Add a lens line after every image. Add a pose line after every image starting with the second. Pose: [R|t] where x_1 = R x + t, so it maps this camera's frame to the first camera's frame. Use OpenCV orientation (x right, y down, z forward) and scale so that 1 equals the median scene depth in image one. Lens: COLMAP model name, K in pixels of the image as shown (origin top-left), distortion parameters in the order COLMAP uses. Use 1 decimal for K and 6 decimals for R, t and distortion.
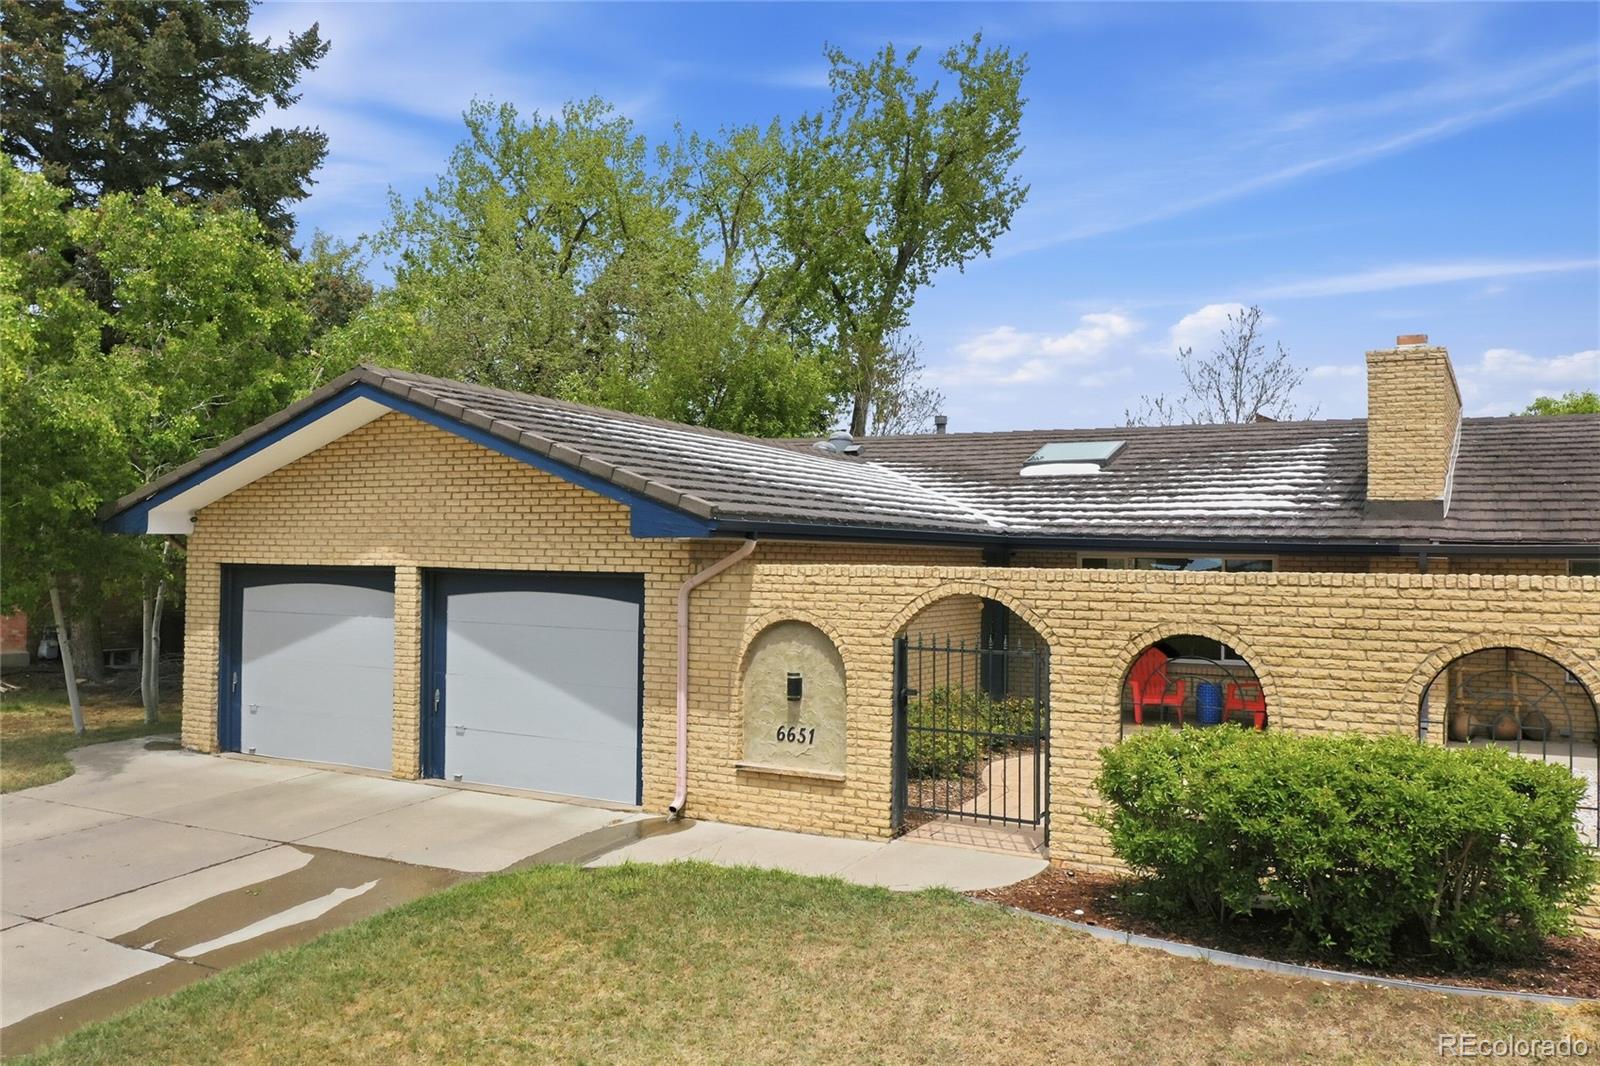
lens RADIAL K [[1264.1, 0, 796.5], [0, 1264.1, 537.3], [0, 0, 1]] dist [0.003530, -0.000839]
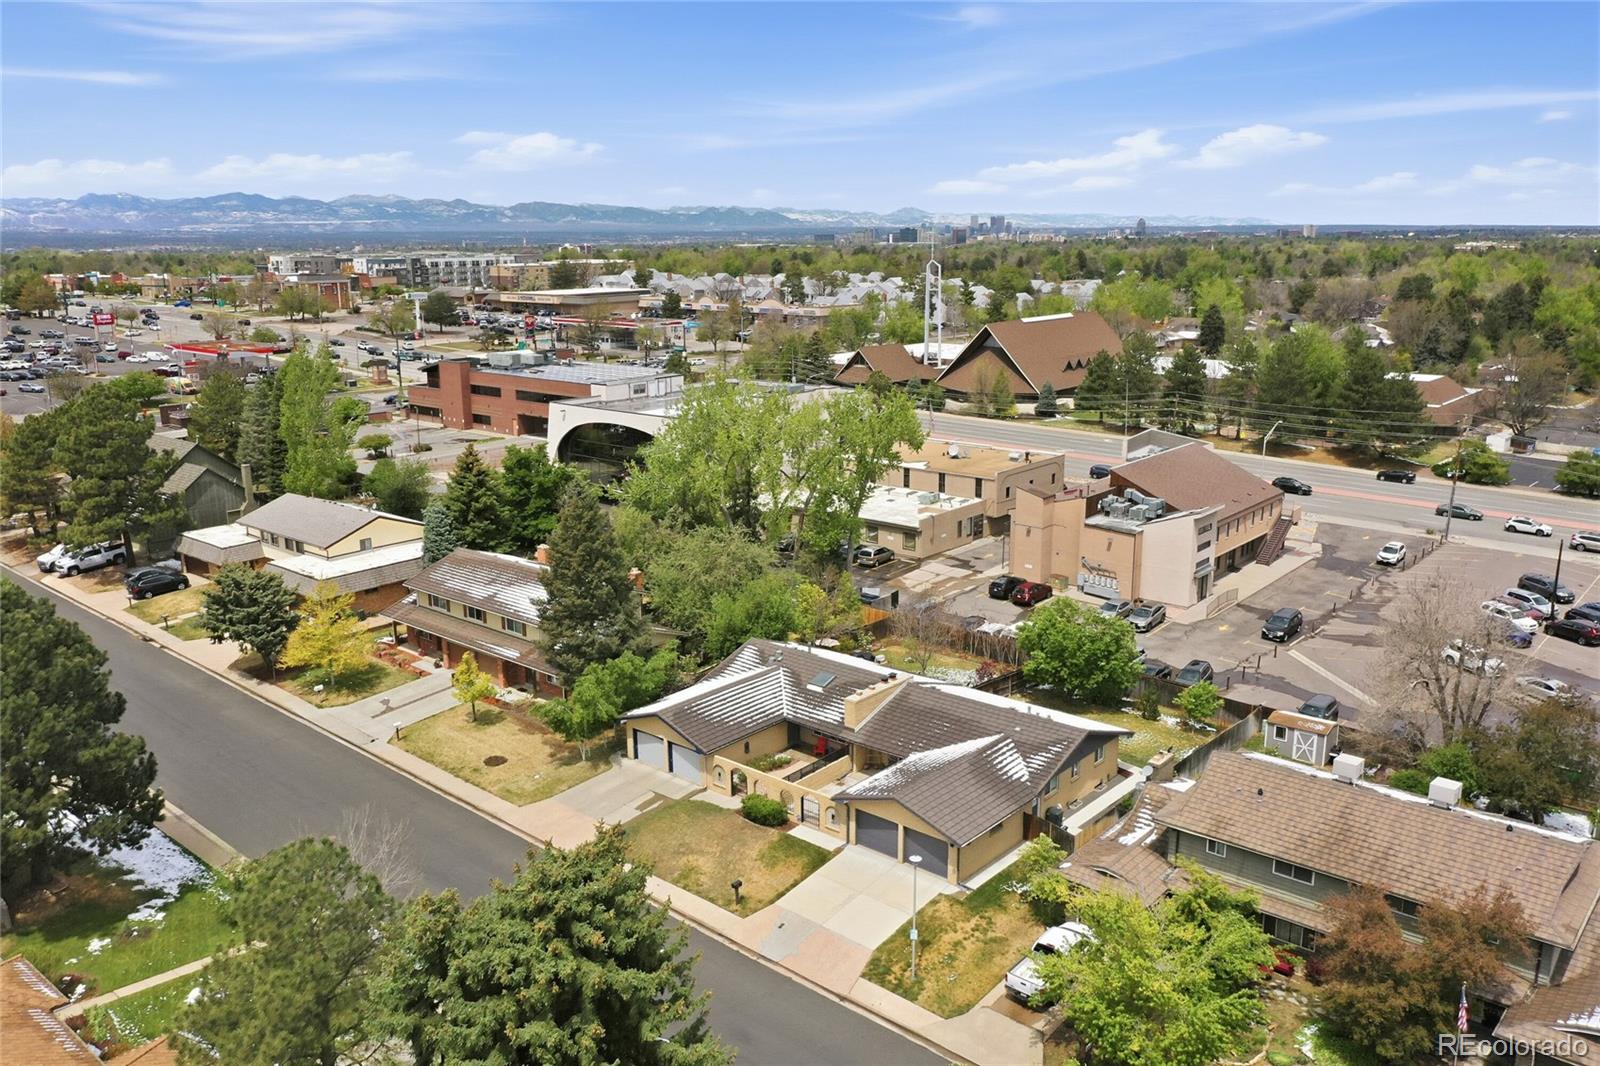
lens RADIAL K [[1264.1, 0, 796.5], [0, 1264.1, 537.3], [0, 0, 1]] dist [0.003530, -0.000839]
pose [[0.978568, 0.027272, -0.204110, 1.786497], [0.025246, 0.967826, 0.250351, -2.857402], [0.204371, -0.250138, 0.946395, -5.136423]]
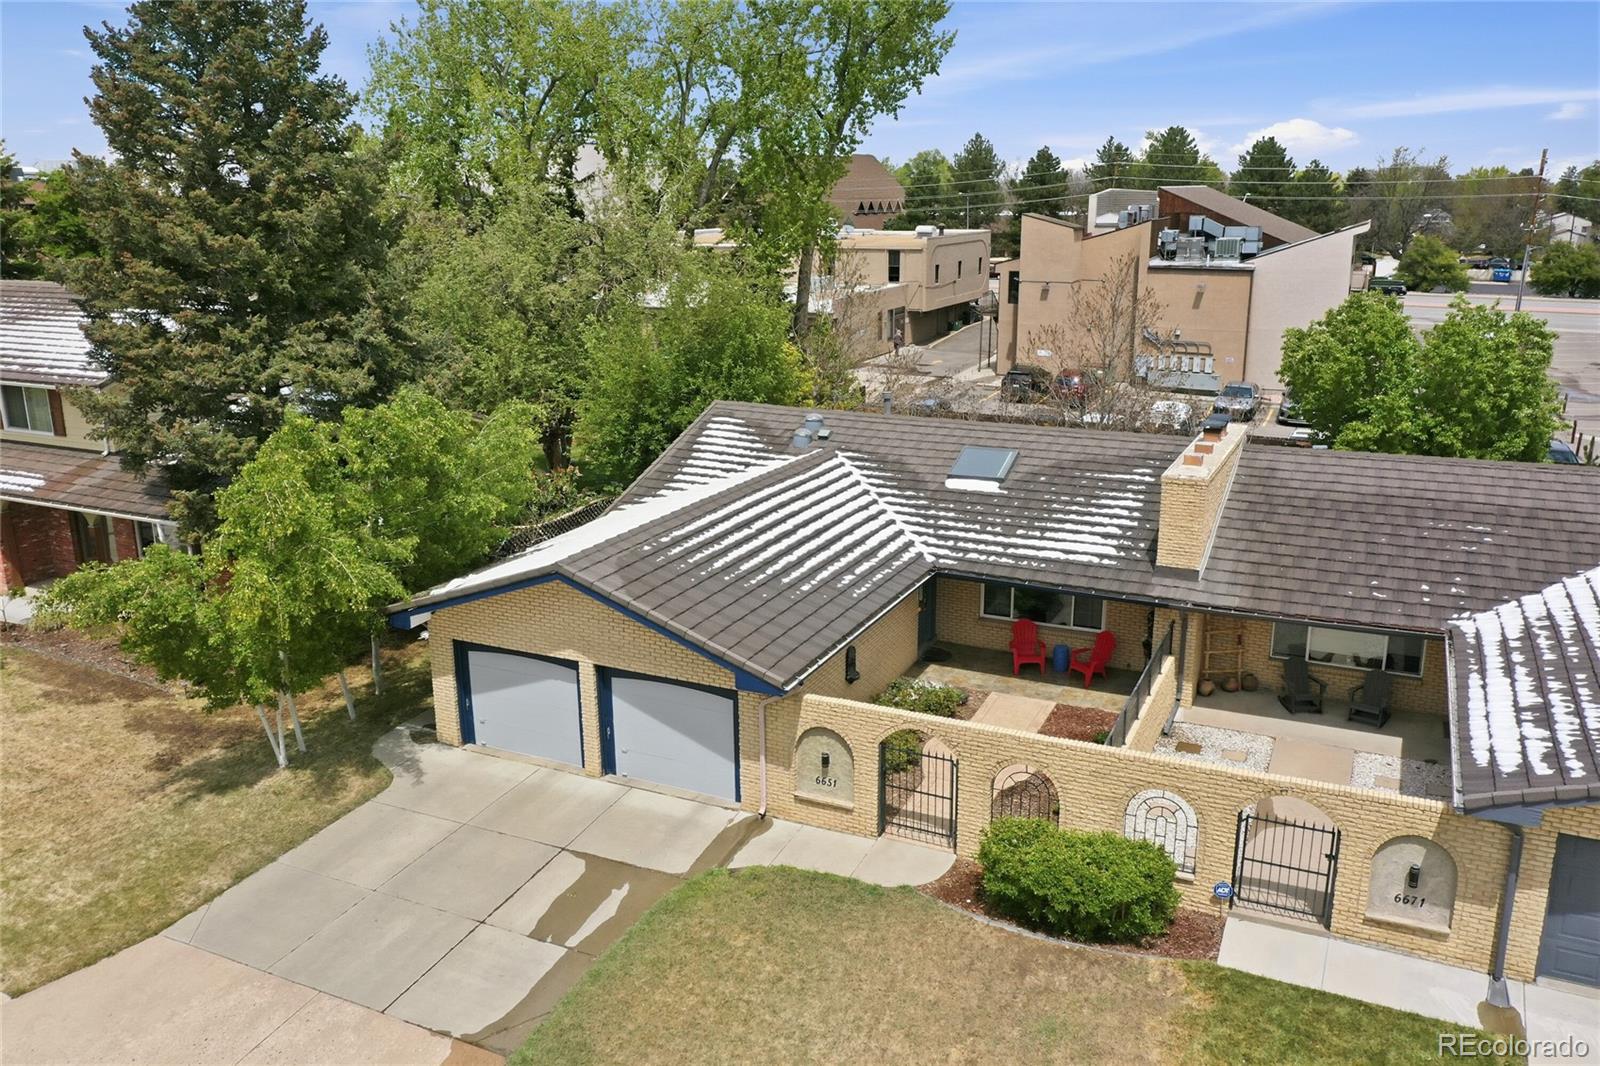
lens RADIAL K [[1264.1, 0, 796.5], [0, 1264.1, 537.3], [0, 0, 1]] dist [0.003530, -0.000839]
pose [[0.997805, -0.036459, 0.055278, -0.137839], [0.019459, 0.959359, 0.281515, -0.737719], [-0.063295, -0.279822, 0.957963, -0.721224]]
